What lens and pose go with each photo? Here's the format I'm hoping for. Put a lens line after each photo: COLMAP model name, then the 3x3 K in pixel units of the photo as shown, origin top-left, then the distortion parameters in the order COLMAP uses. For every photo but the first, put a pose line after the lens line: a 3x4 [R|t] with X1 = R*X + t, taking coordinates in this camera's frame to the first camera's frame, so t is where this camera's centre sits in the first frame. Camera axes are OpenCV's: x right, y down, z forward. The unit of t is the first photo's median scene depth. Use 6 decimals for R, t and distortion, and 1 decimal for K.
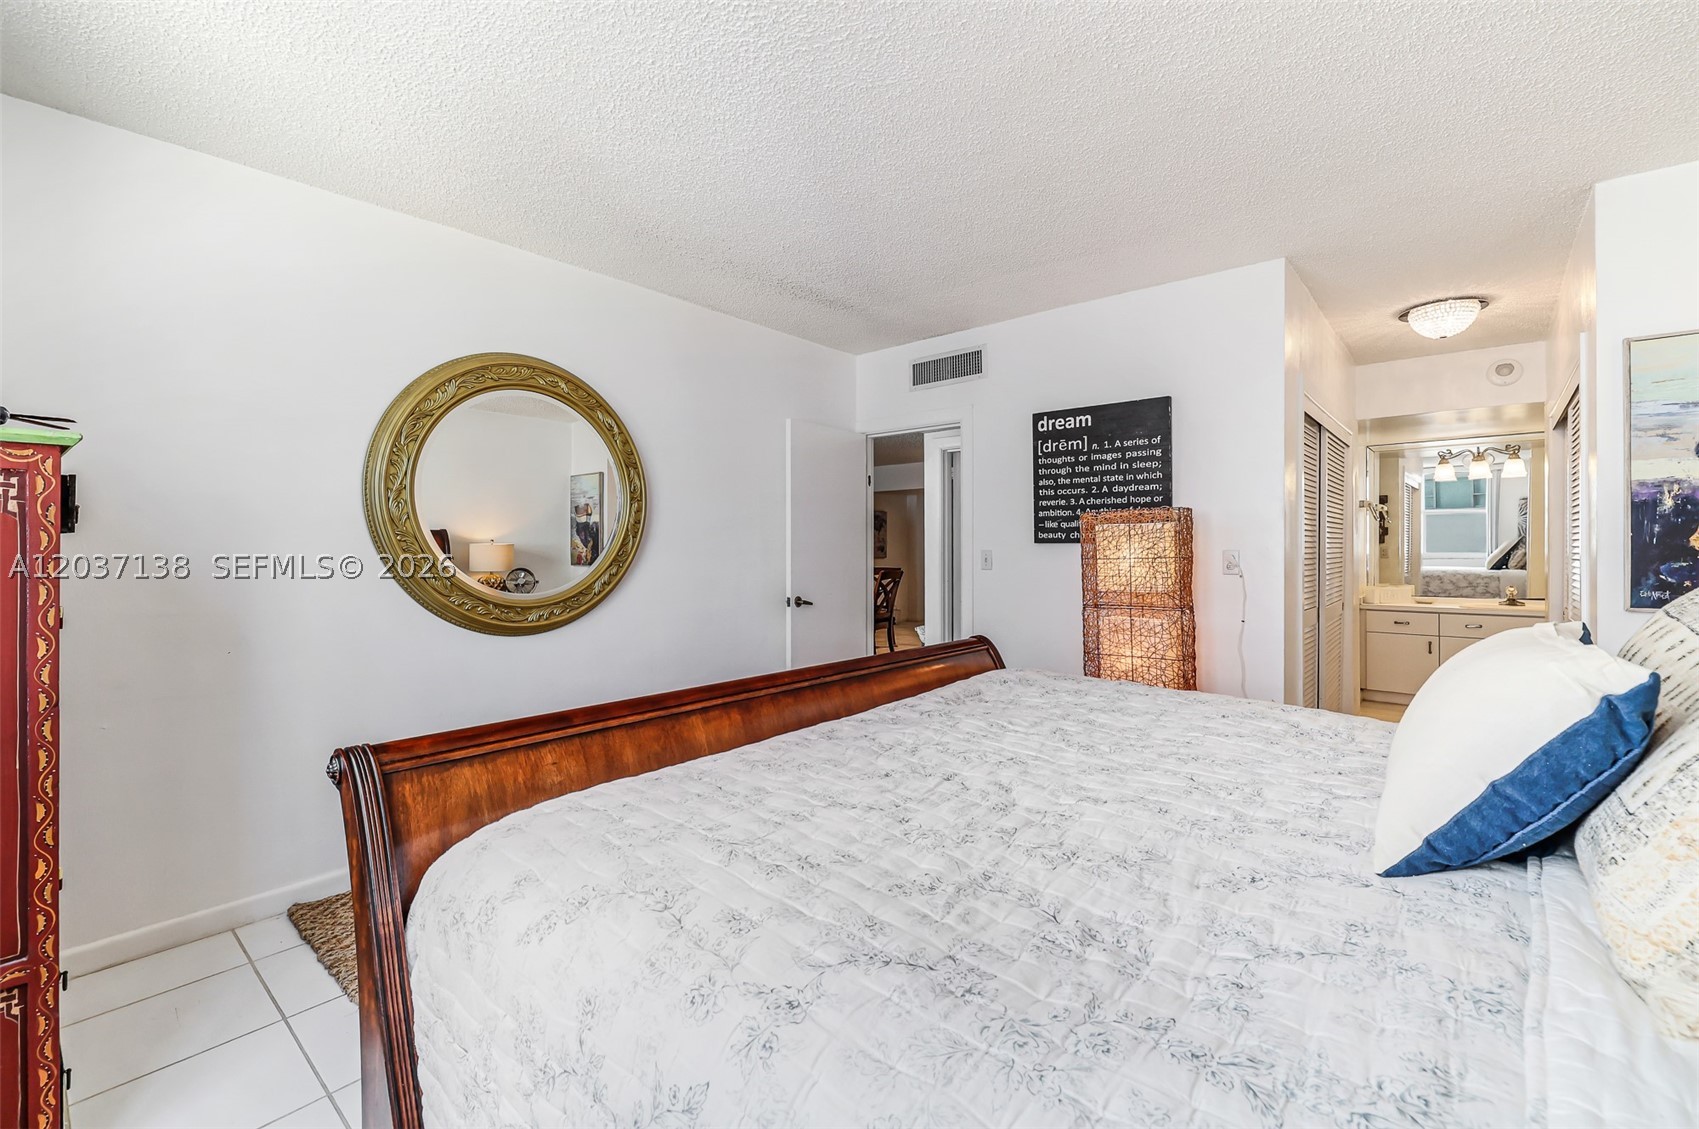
lens RADIAL K [[718.5, 0, 838.1], [0, 718.5, 552.9], [0, 0, 1]] dist [0.000376, -0.000152]
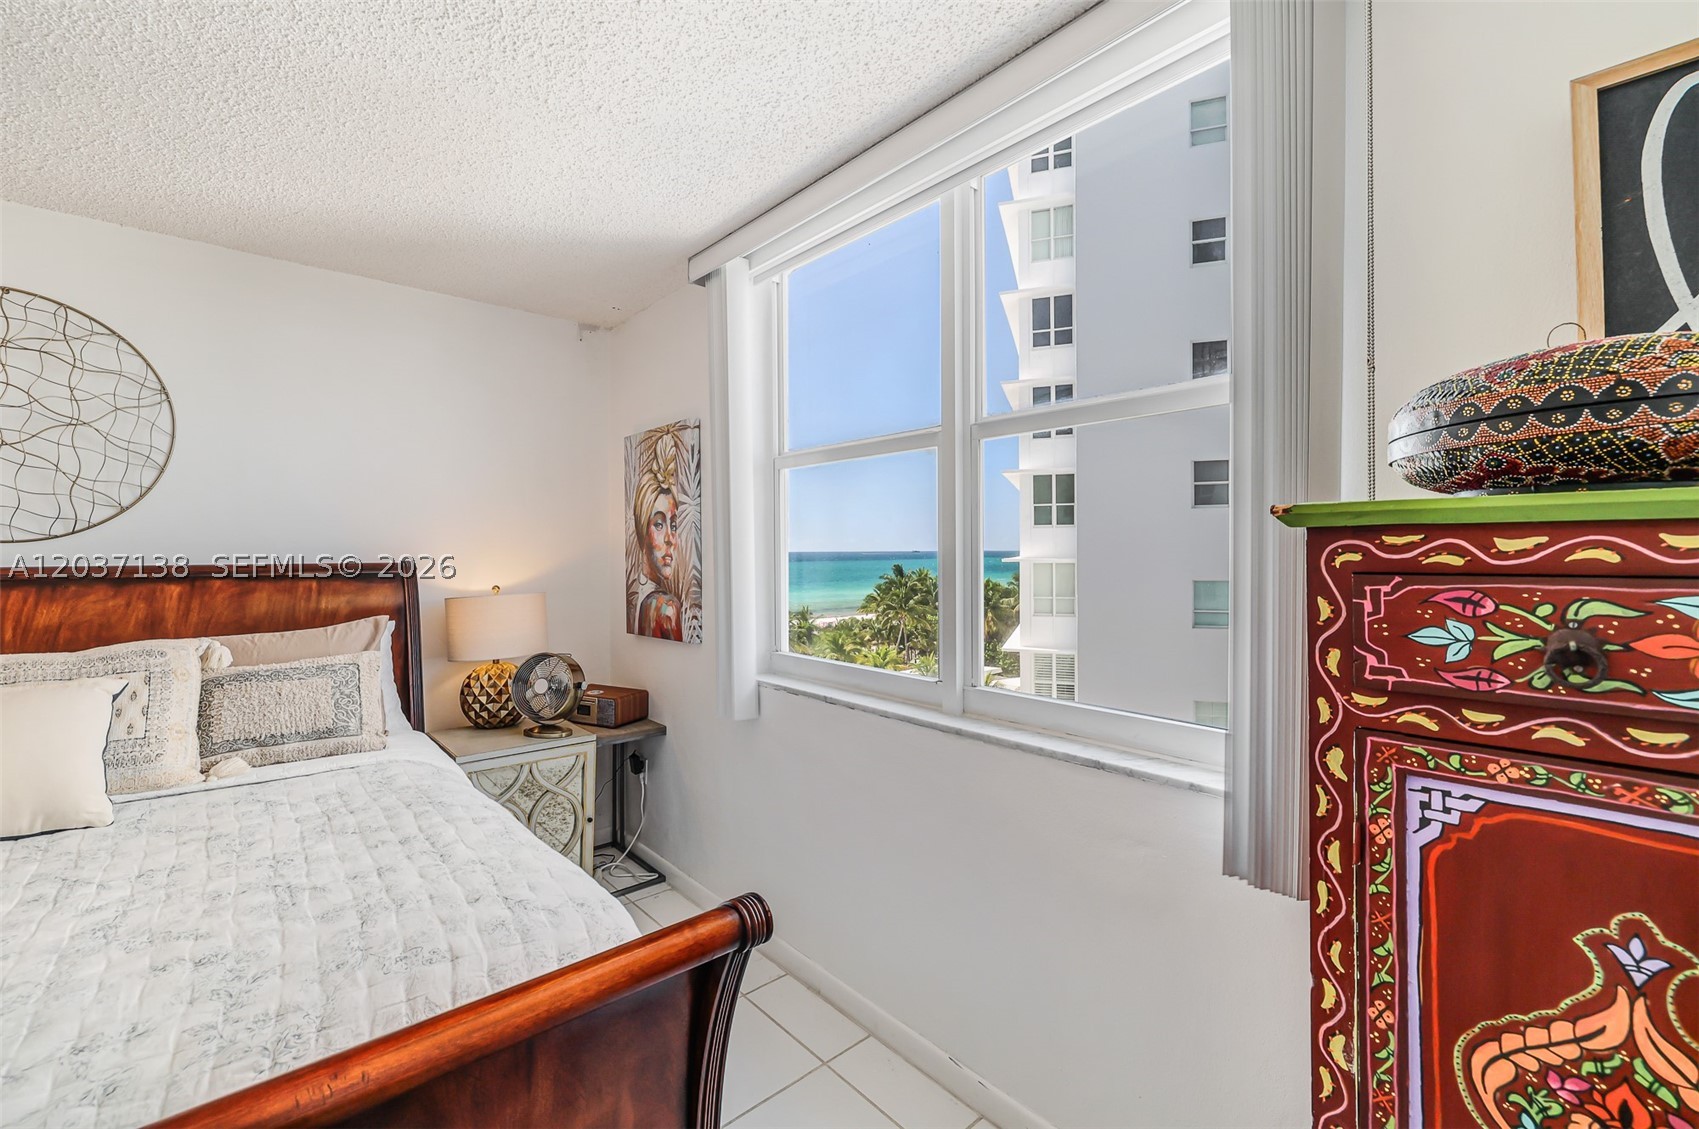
lens RADIAL K [[718.5, 0, 835.7], [0, 718.5, 549.2], [0, 0, 1]] dist [0.000376, -0.000152]
pose [[-0.990838, 0.007354, 0.134856, -0.303638], [0.007736, 0.999967, 0.002306, -0.051306], [-0.134835, 0.003329, -0.990862, 0.618775]]
